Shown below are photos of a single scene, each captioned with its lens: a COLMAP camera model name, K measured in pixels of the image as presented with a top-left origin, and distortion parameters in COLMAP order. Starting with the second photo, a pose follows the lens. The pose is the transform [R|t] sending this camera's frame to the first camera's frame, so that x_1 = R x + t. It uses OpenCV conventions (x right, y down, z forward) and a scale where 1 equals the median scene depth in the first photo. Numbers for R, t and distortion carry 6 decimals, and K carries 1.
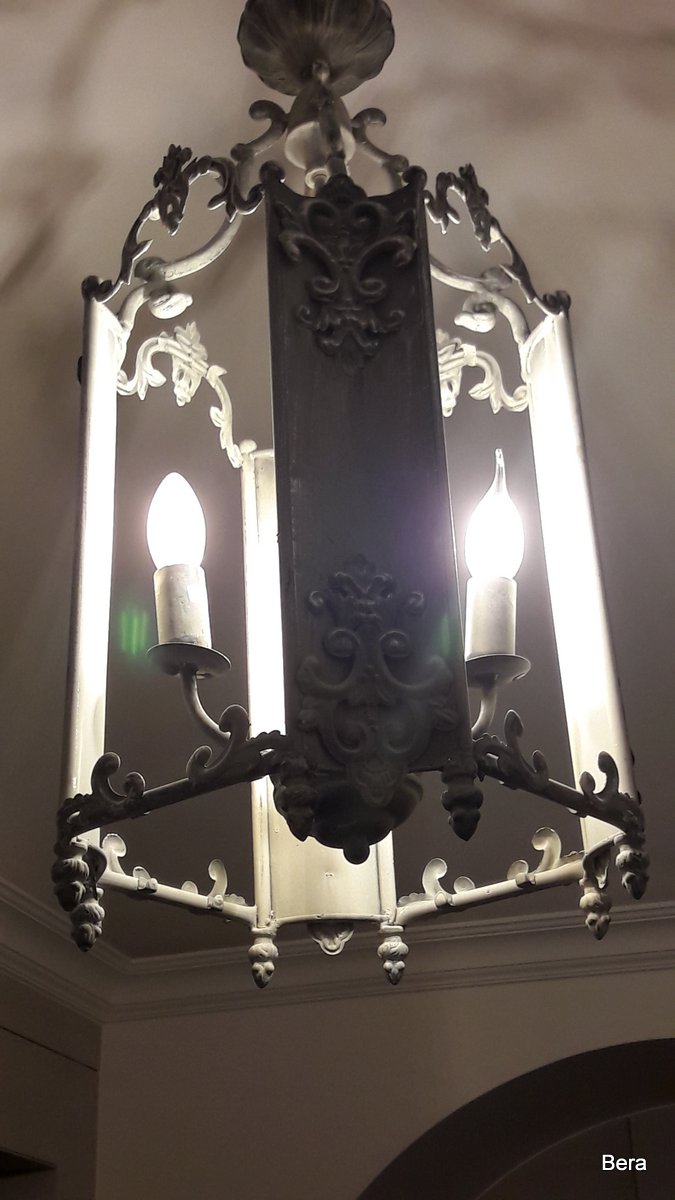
lens RADIAL K [[1704.5, 0, 336.6], [0, 1704.5, 563.1], [0, 0, 1]] dist [0.250261, -0.775744]
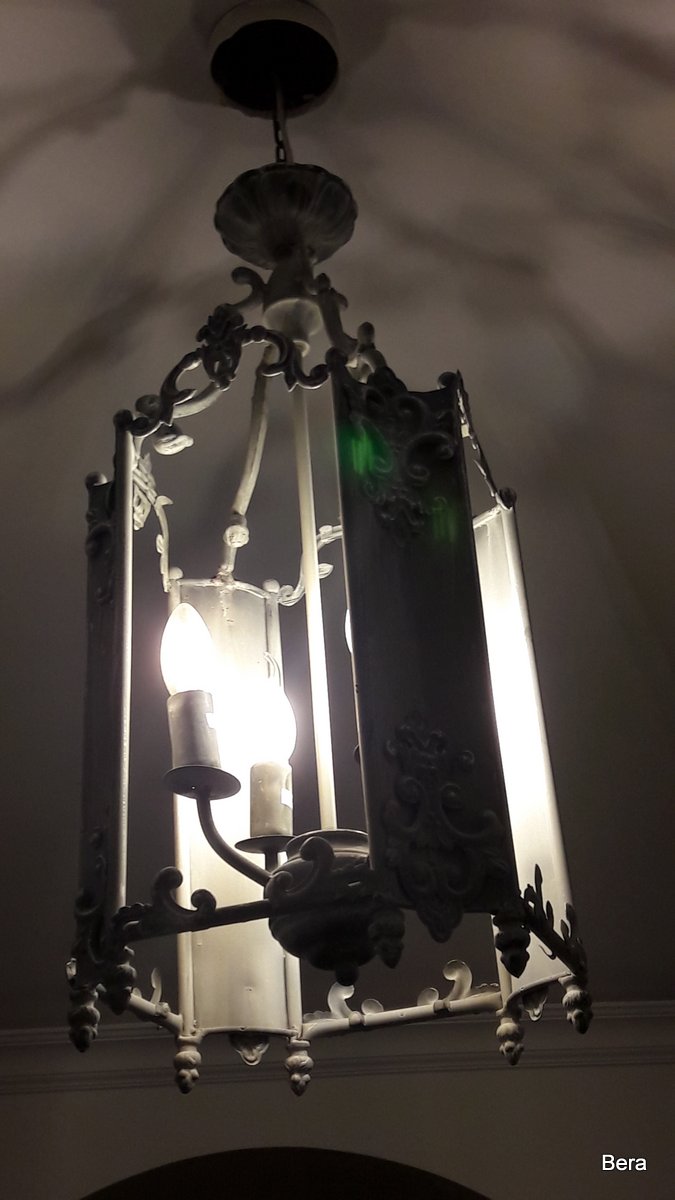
lens RADIAL K [[1704.5, 0, 336.6], [0, 1704.5, 563.1], [0, 0, 1]] dist [0.250261, -0.775744]
pose [[0.942504, 0.140864, 0.303056, -0.331662], [-0.124245, 0.989523, -0.073541, -0.010089], [-0.310241, 0.031659, 0.950131, -0.054305]]
